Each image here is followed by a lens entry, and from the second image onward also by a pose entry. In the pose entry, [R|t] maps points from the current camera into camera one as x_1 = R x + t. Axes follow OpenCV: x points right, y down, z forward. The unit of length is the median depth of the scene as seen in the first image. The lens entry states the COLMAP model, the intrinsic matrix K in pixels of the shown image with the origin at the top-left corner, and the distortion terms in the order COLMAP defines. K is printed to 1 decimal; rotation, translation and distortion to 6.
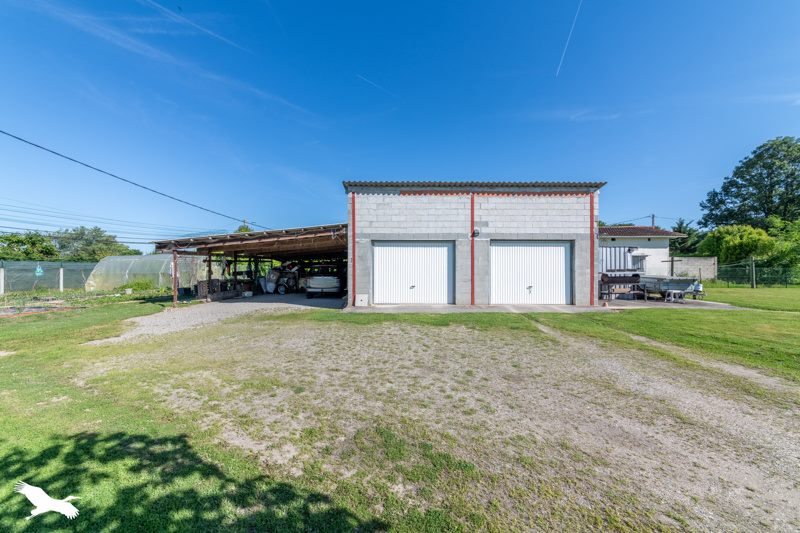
lens RADIAL K [[278.7, 0, 400.0], [0, 278.7, 266.5], [0, 0, 1]] dist [-0.010897, -0.000052]
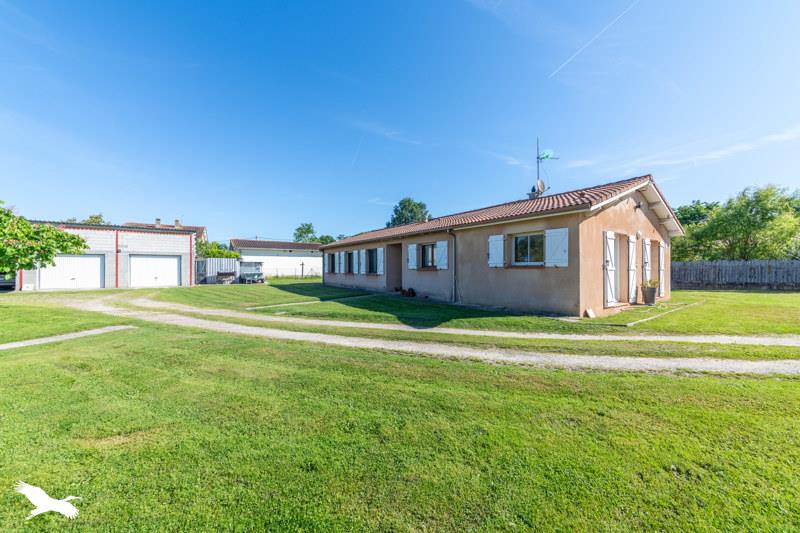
lens RADIAL K [[278.7, 0, 400.0], [0, 278.7, 266.5], [0, 0, 1]] dist [-0.010897, -0.000052]
pose [[0.814729, -0.000331, 0.579842, 0.757809], [0.000023, 1.000000, 0.000538, -0.010175], [-0.579842, -0.000425, 0.814728, -1.723463]]
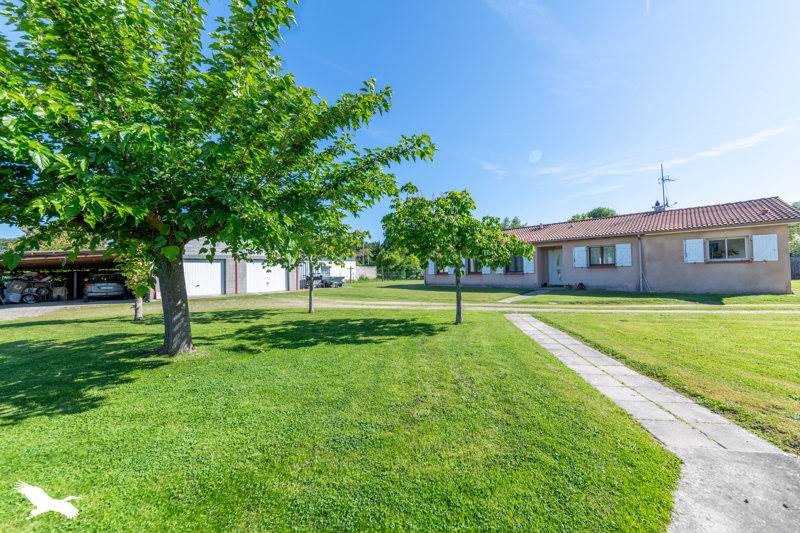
lens RADIAL K [[295.5, 0, 400.0], [0, 295.5, 266.5], [0, 0, 1]] dist [0.001325, 0.000247]
pose [[0.706913, -0.002159, 0.707297, -0.358388], [0.018089, 0.999723, -0.015027, 0.004798], [-0.707069, 0.023417, 0.706757, -1.156462]]
